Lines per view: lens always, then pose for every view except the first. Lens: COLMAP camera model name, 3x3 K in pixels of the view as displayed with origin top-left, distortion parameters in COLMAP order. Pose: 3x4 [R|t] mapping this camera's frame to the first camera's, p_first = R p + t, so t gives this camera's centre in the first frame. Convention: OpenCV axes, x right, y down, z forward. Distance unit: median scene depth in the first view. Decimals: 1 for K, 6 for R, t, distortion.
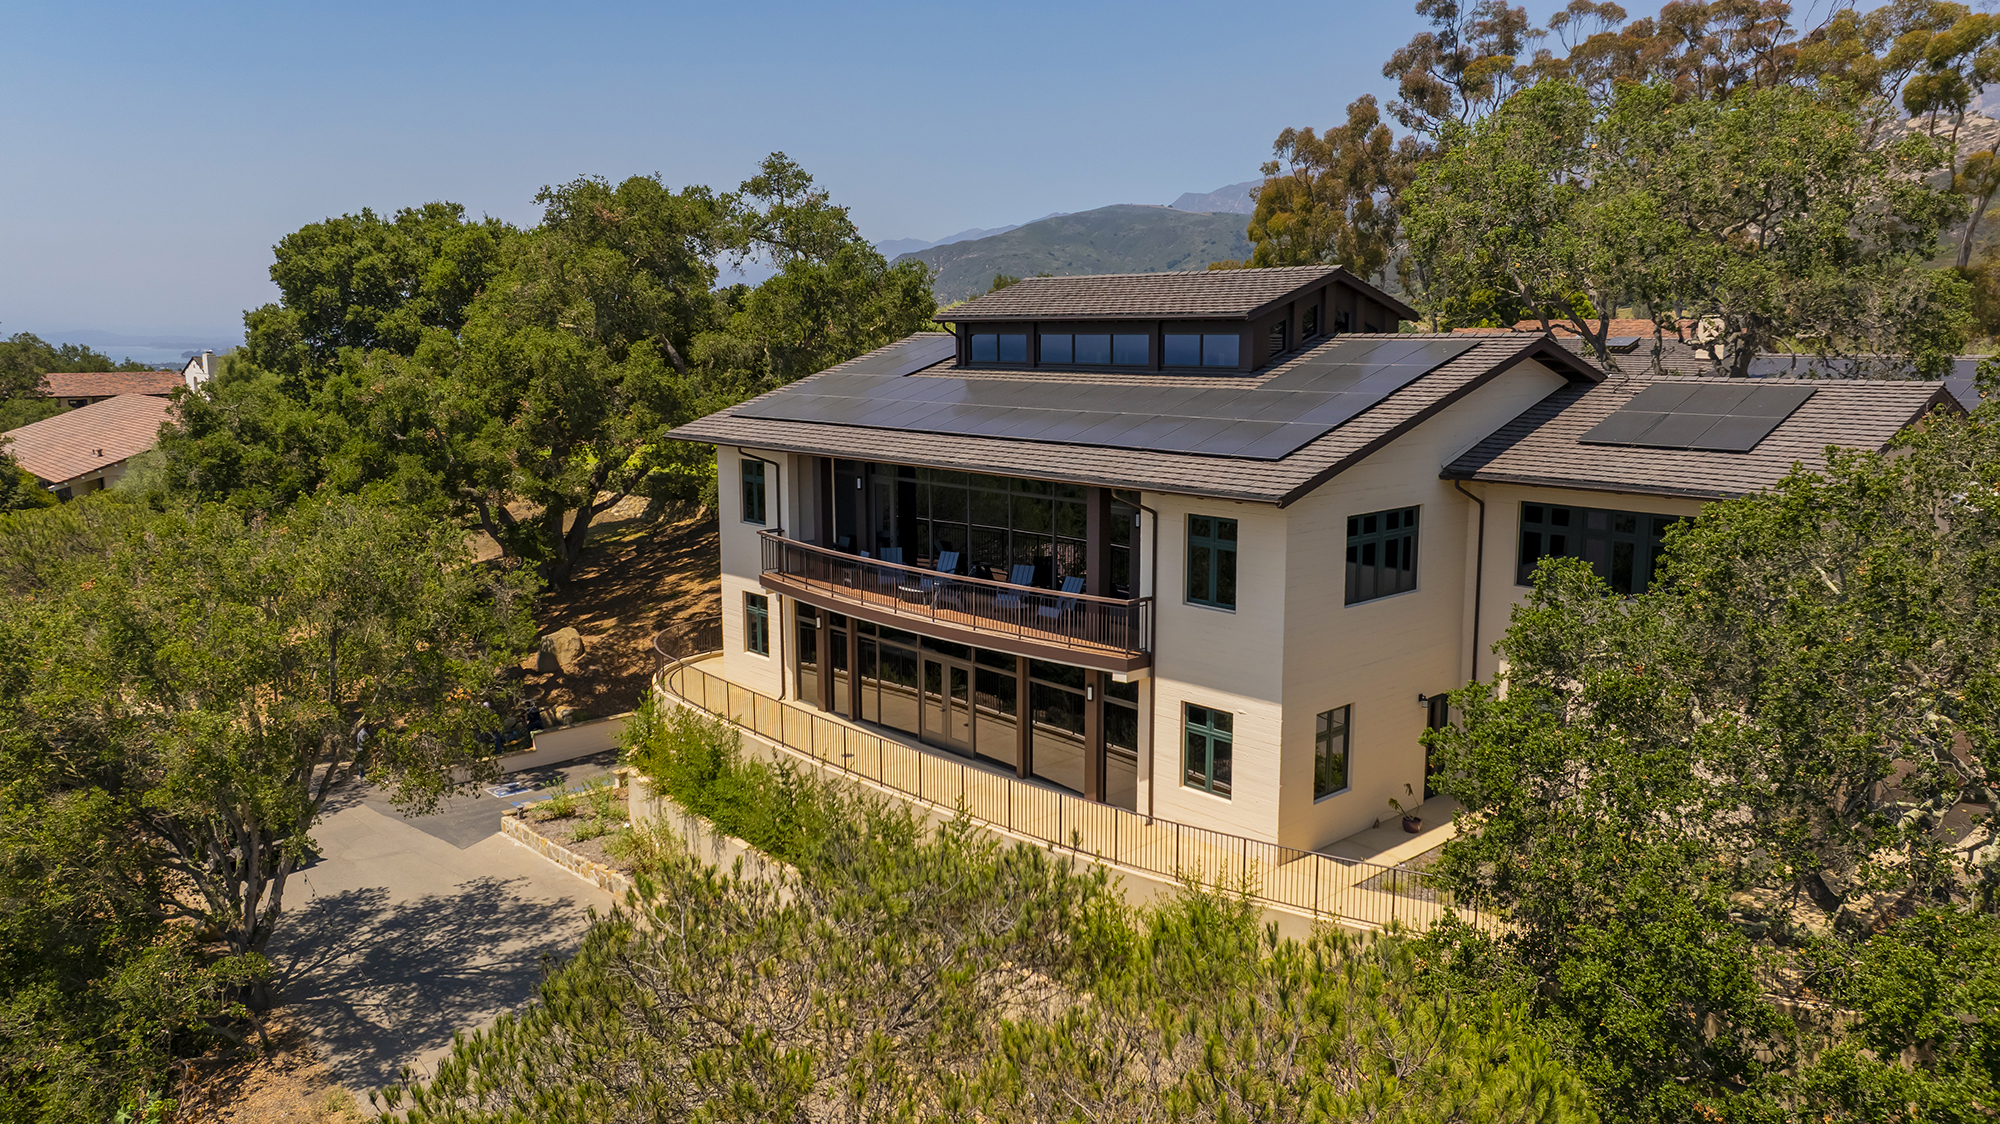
lens RADIAL K [[1399.5, 0, 995.2], [0, 1399.5, 569.1], [0, 0, 1]] dist [-0.013210, -0.008320]
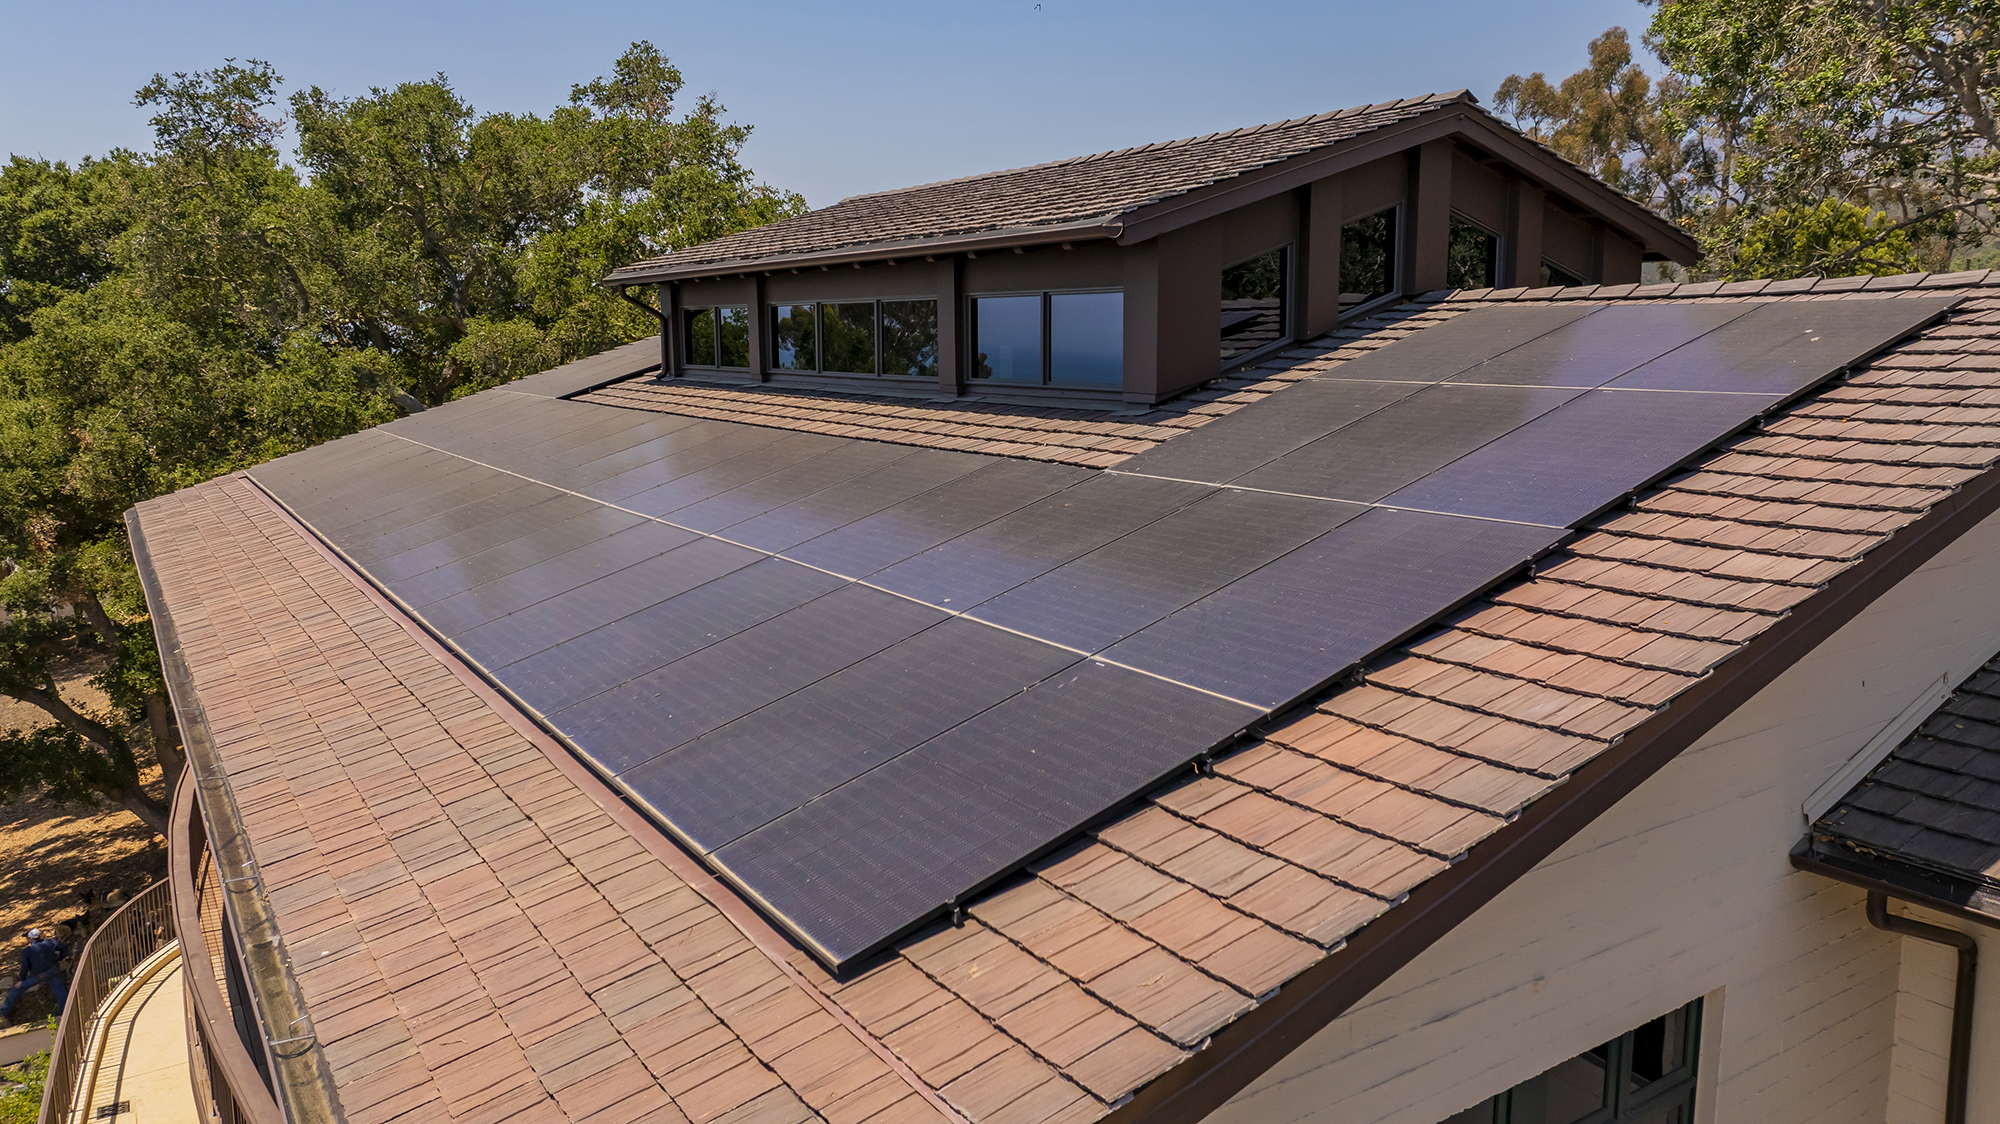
lens RADIAL K [[1399.5, 0, 1000.7], [0, 1399.5, 548.4], [0, 0, 1]] dist [-0.013210, -0.008320]
pose [[0.987742, 0.022605, -0.154450, 0.203786], [-0.024941, 0.999602, -0.013204, -0.105119], [0.154090, 0.016894, 0.987912, 0.691966]]
